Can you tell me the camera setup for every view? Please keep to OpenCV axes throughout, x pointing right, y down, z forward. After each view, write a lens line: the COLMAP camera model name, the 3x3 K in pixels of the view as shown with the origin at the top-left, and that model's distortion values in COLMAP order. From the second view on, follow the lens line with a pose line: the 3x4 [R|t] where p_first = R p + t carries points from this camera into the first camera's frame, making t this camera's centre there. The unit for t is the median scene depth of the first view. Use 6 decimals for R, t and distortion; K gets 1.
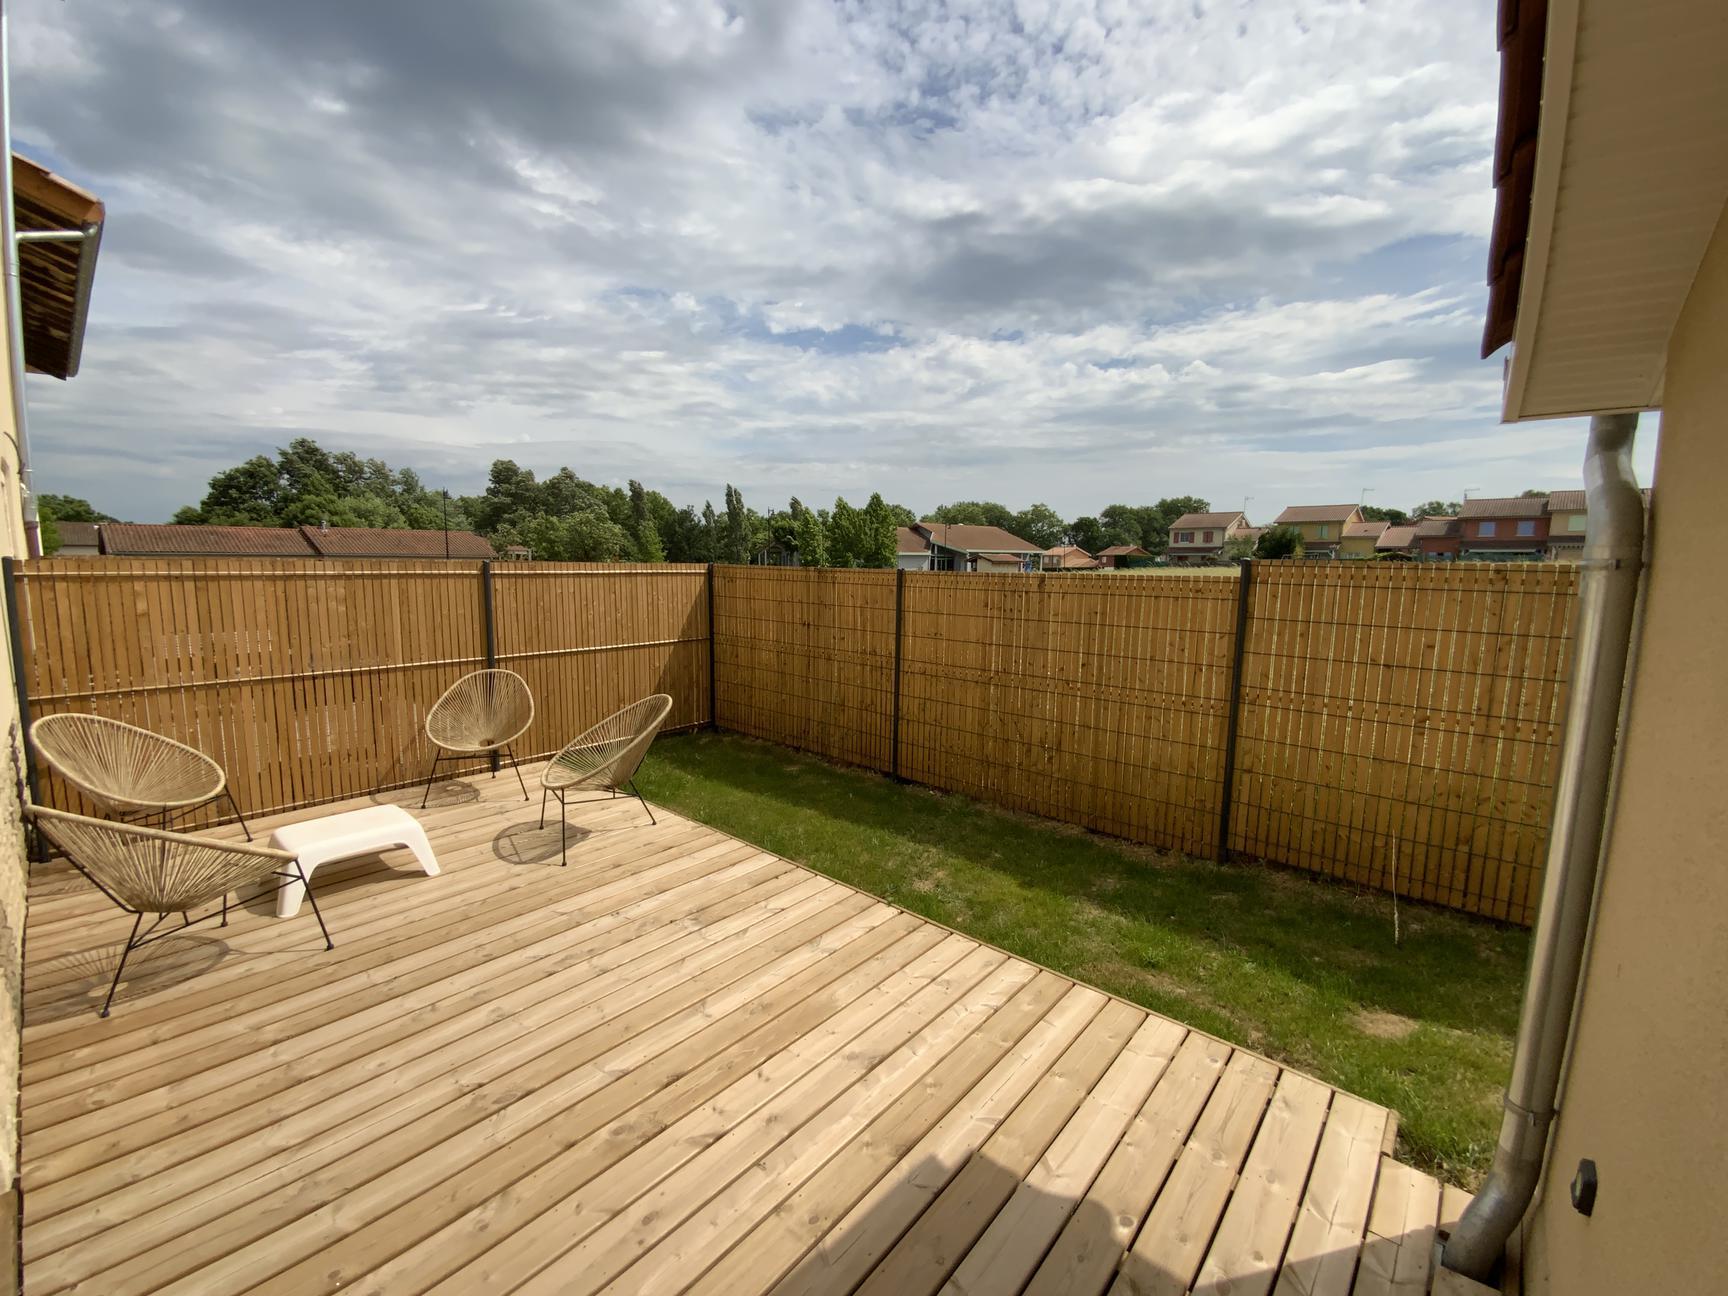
lens RADIAL K [[715.3, 0, 864.0], [0, 715.3, 648.0], [0, 0, 1]] dist [-0.002269, 0.000265]
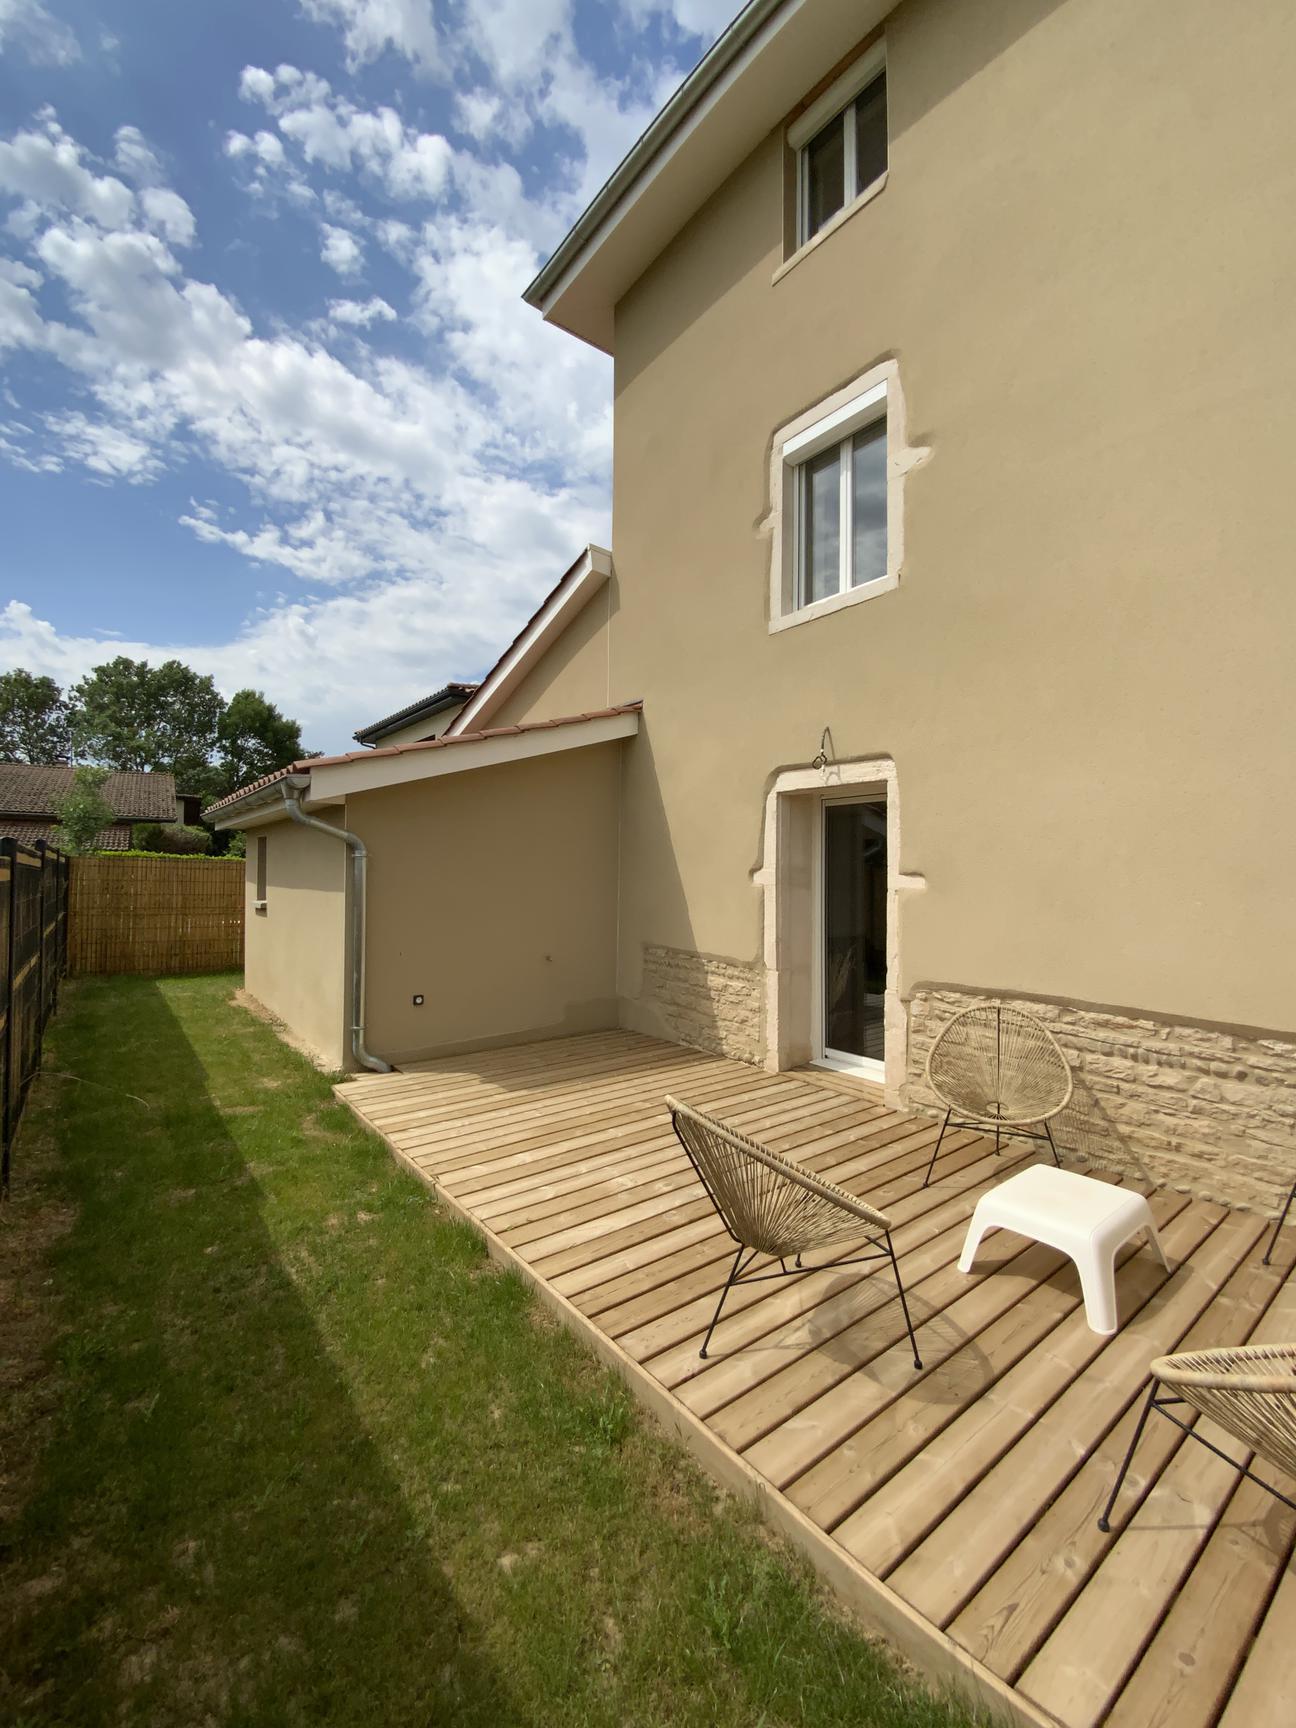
lens RADIAL K [[715.3, 0, 648.0], [0, 715.3, 864.0], [0, 0, 1]] dist [-0.002269, 0.000265]
pose [[-0.981183, -0.013786, 0.192588, -0.584157], [0.009275, 0.992931, 0.118329, -0.271923], [-0.192857, 0.117889, -0.974119, 2.449251]]
